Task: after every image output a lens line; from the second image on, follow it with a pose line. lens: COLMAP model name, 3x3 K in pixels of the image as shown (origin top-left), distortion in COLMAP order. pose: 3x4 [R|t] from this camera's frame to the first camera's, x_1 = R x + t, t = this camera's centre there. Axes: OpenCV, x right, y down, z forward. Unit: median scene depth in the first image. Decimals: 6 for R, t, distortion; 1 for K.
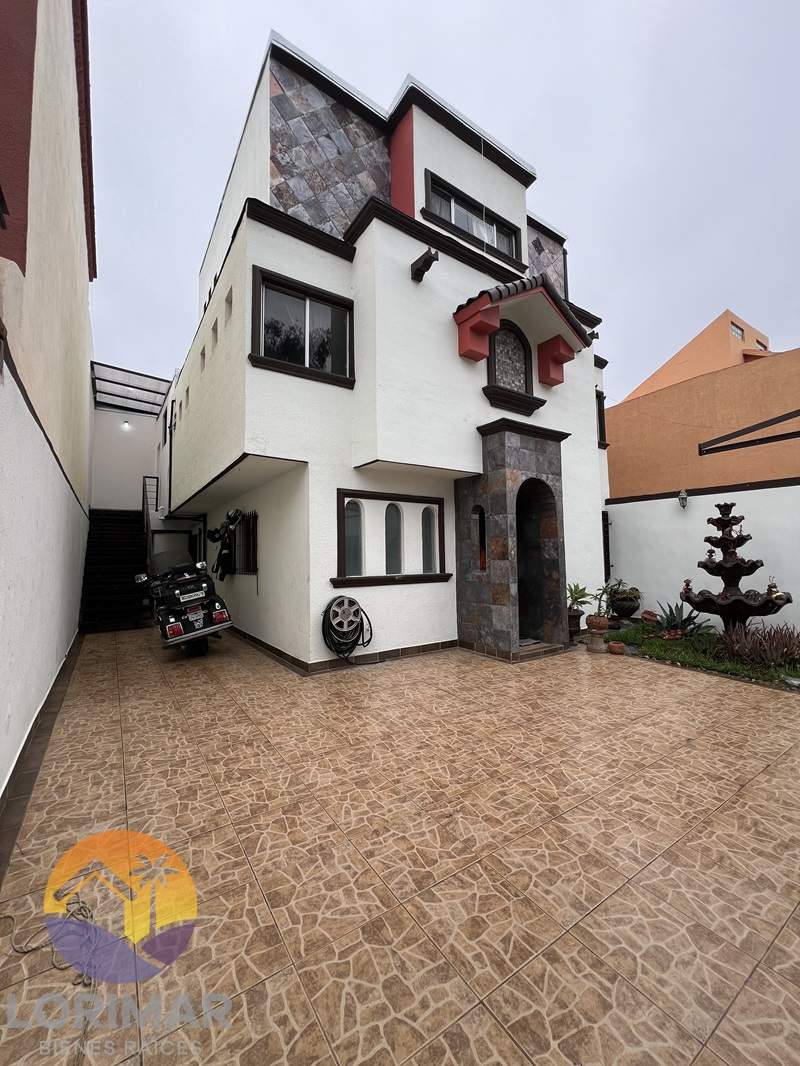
lens RADIAL K [[428.7, 0, 400.0], [0, 428.7, 533.0], [0, 0, 1]] dist [-0.001938, 0.000335]
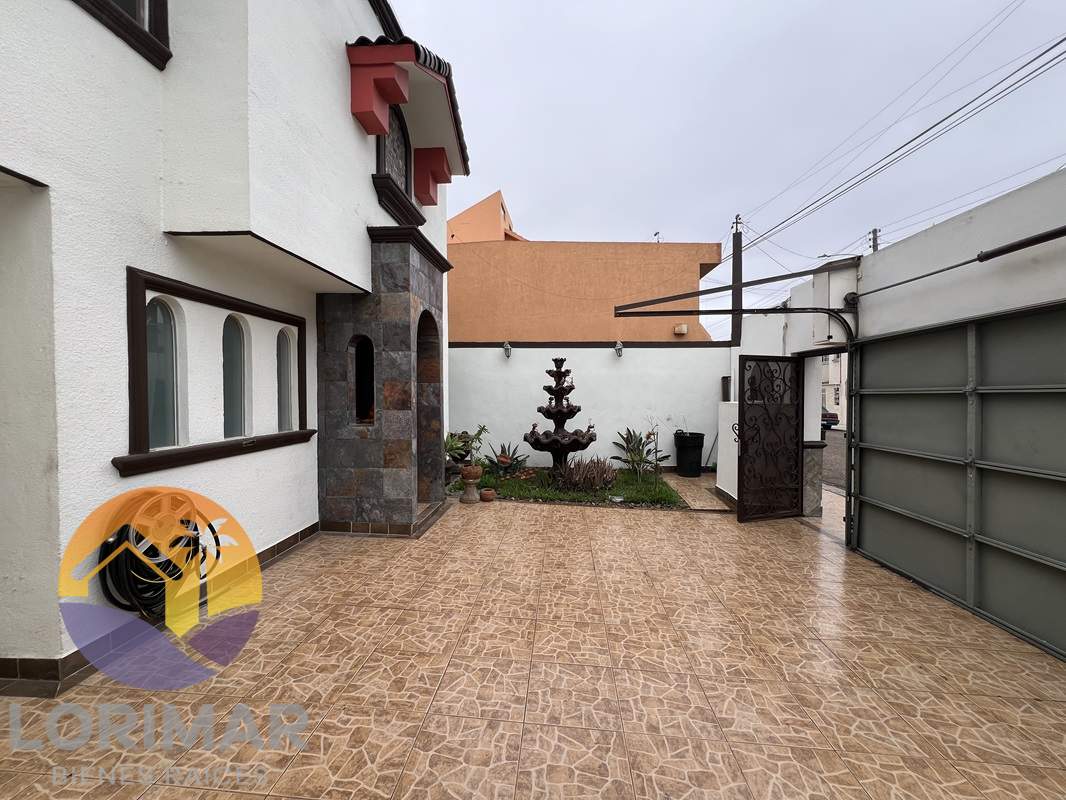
lens RADIAL K [[428.7, 0, 533.0], [0, 428.7, 400.0], [0, 0, 1]] dist [-0.001938, 0.000335]
pose [[0.623130, -0.001699, 0.782116, -0.217835], [-0.051196, 0.997764, 0.042957, -0.001088], [-0.780441, -0.066809, 0.621650, 0.321983]]
